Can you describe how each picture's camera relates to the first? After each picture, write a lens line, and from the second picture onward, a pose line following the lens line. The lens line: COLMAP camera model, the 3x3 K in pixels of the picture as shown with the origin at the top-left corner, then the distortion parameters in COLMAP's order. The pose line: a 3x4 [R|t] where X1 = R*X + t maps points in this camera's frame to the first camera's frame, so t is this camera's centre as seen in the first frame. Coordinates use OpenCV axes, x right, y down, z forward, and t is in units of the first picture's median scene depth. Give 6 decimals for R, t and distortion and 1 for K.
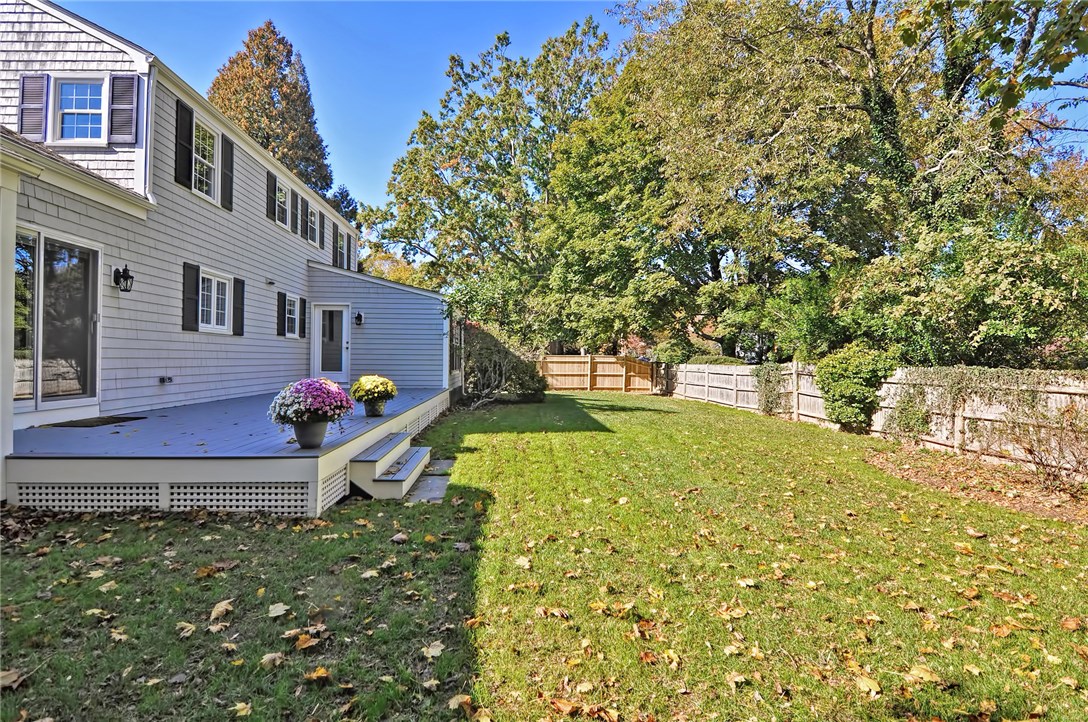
lens RADIAL K [[524.4, 0, 534.2], [0, 524.4, 356.7], [0, 0, 1]] dist [-0.009073, -0.007218]
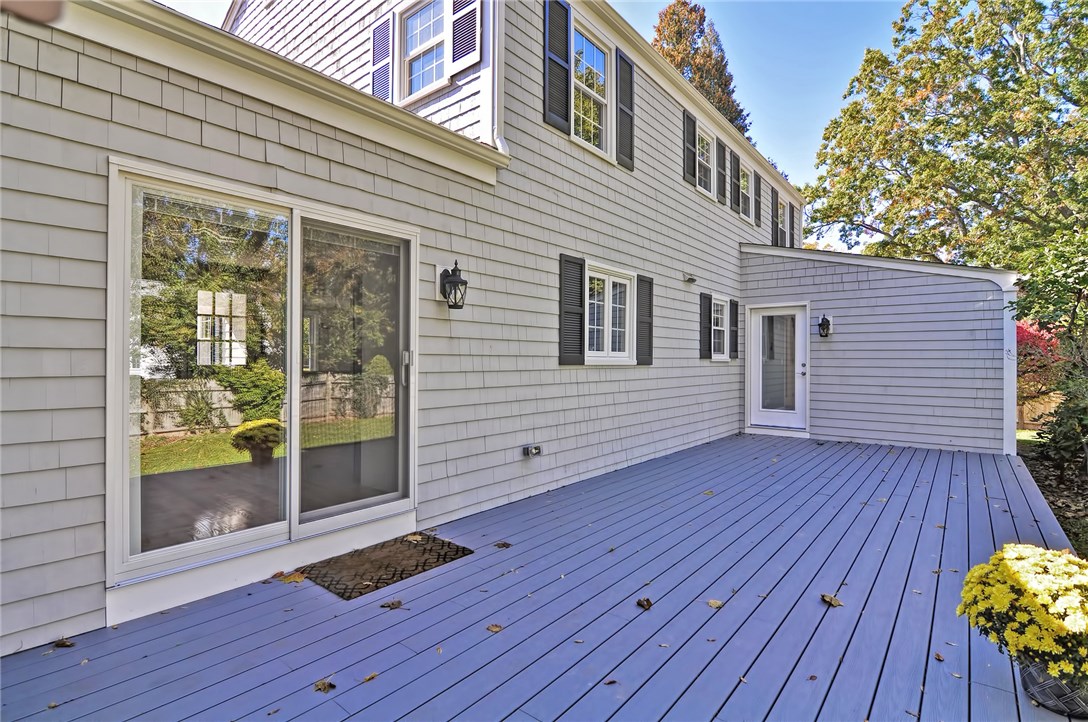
lens RADIAL K [[524.4, 0, 536.5], [0, 524.4, 355.4], [0, 0, 1]] dist [-0.009073, -0.007218]
pose [[0.736555, -0.010844, -0.676291, -0.243840], [0.005641, 0.999935, -0.009891, -0.049447], [0.676354, 0.003470, 0.736568, 0.464377]]
